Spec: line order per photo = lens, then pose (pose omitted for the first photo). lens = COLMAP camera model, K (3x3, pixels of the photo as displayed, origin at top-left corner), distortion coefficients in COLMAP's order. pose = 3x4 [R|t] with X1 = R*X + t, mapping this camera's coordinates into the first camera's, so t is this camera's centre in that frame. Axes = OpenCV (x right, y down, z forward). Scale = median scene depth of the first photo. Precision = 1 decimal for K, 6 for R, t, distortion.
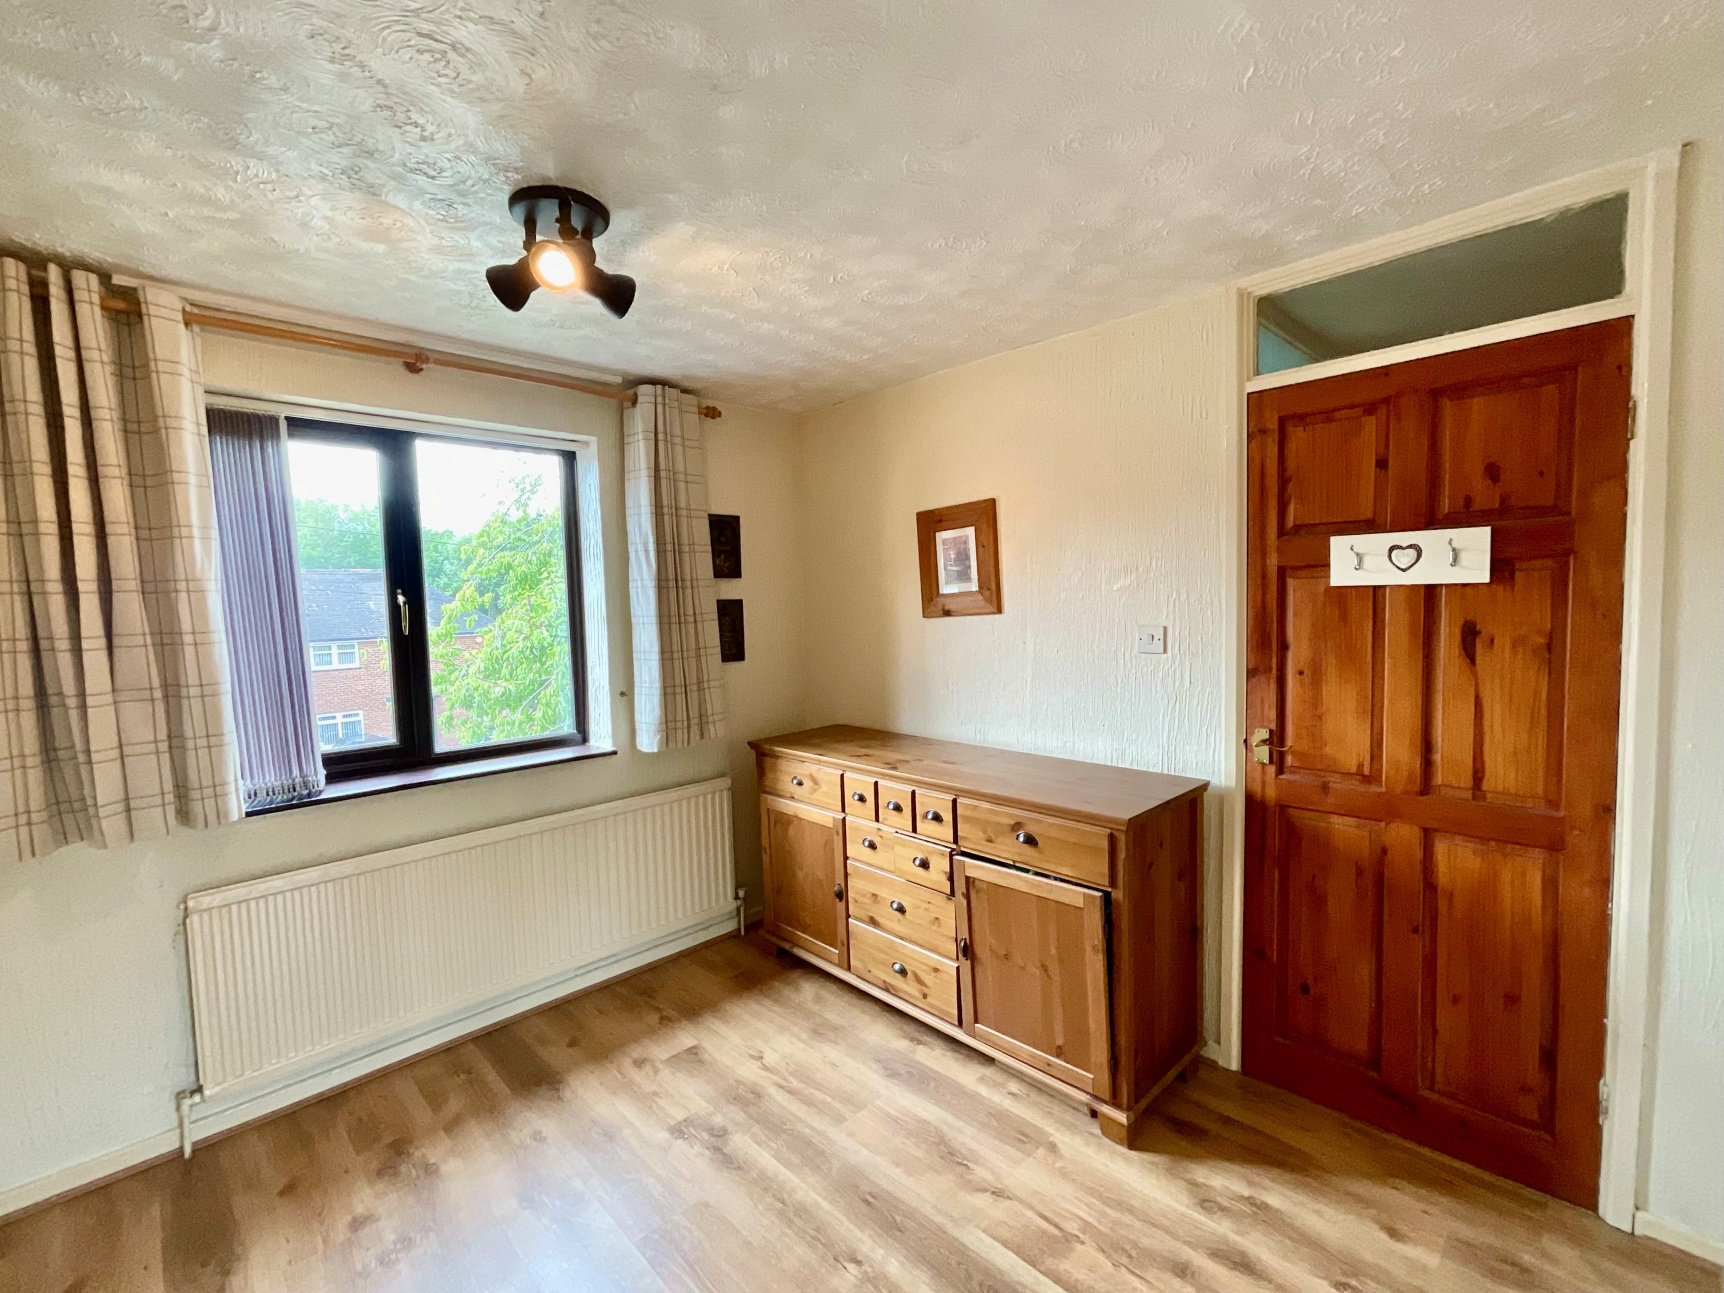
lens RADIAL K [[733.5, 0, 862.0], [0, 733.5, 646.5], [0, 0, 1]] dist [-0.000700, 0.000210]
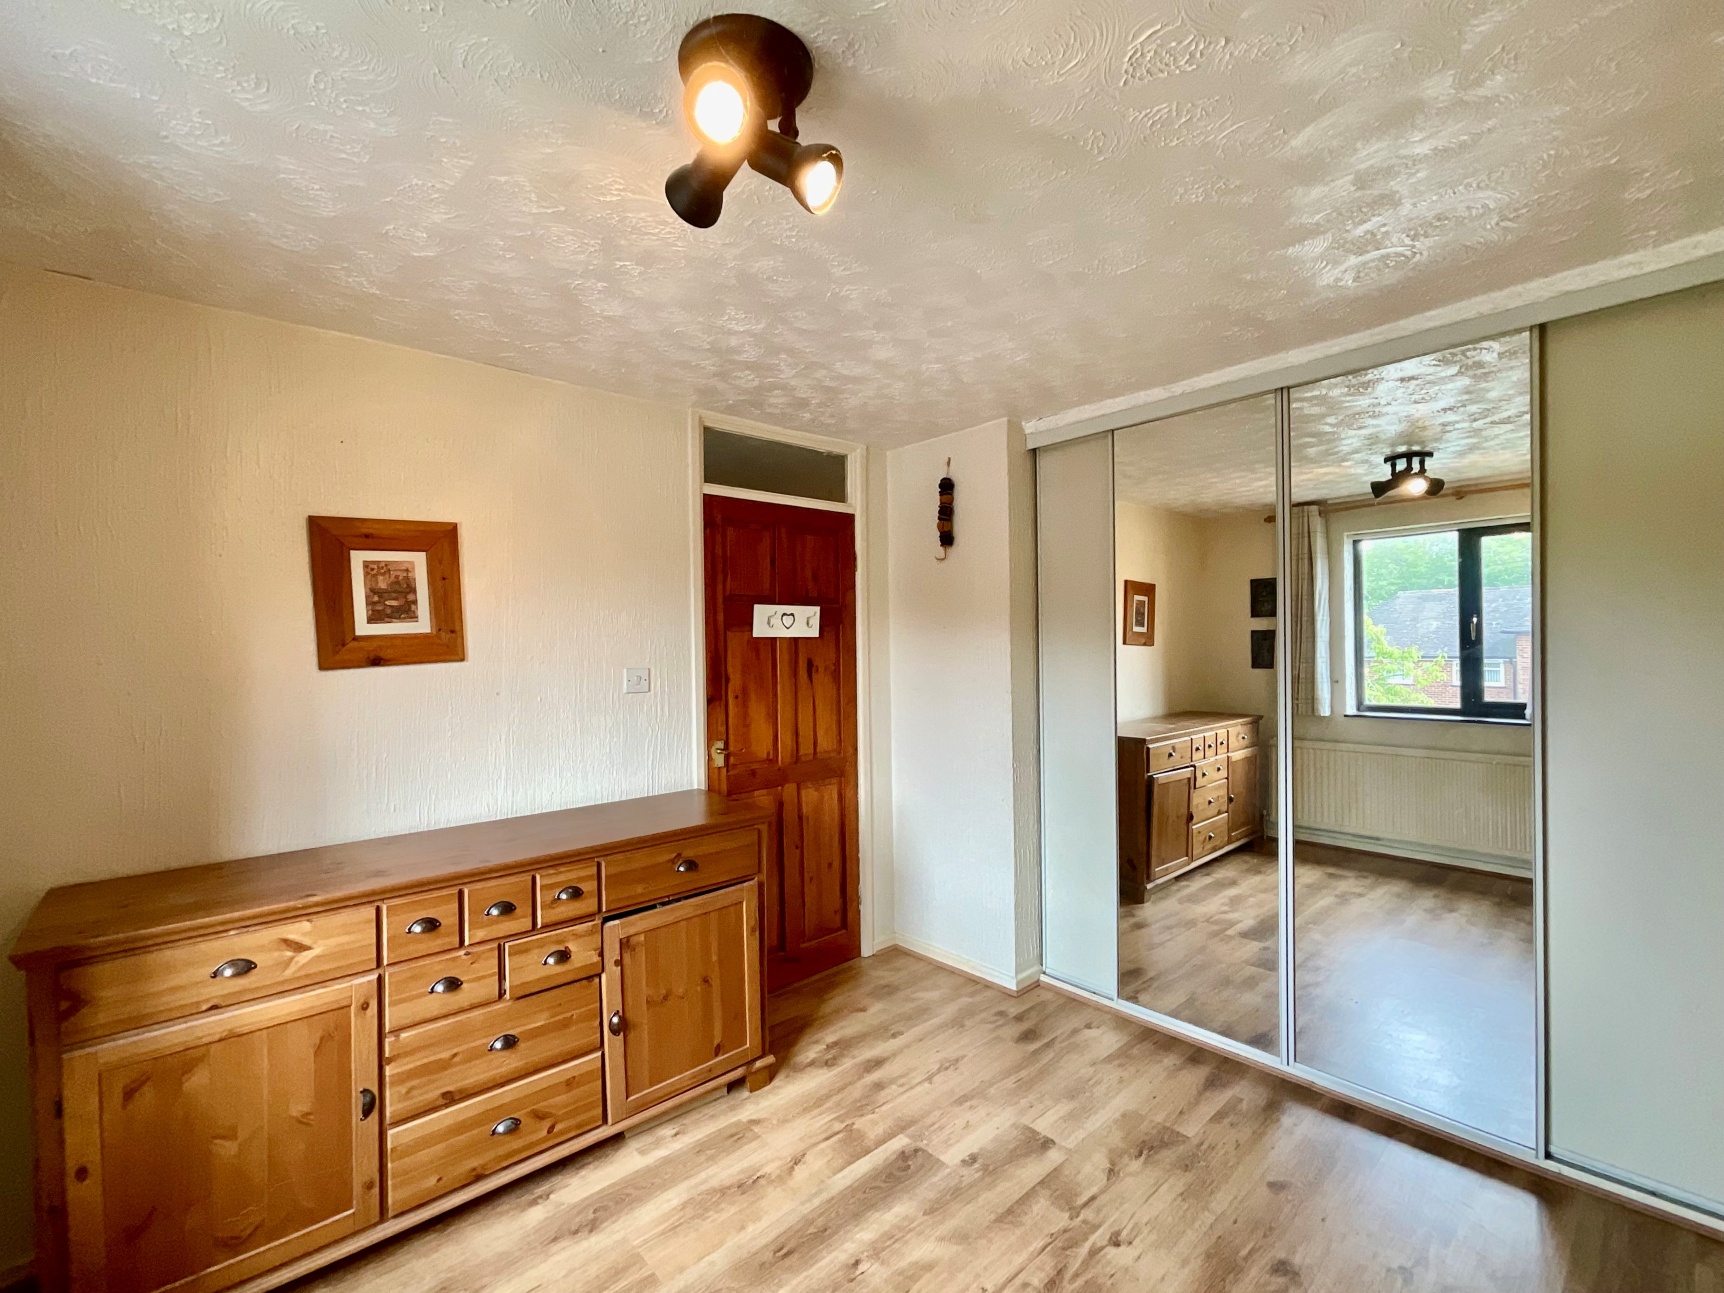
lens RADIAL K [[734.9, 0, 855.7], [0, 734.9, 649.8], [0, 0, 1]] dist [-0.012668, 0.006733]
pose [[0.073814, 0.020975, 0.997051, -0.851229], [0.080445, 0.996396, -0.026916, 0.001158], [-0.994022, 0.082195, 0.071861, 0.688914]]
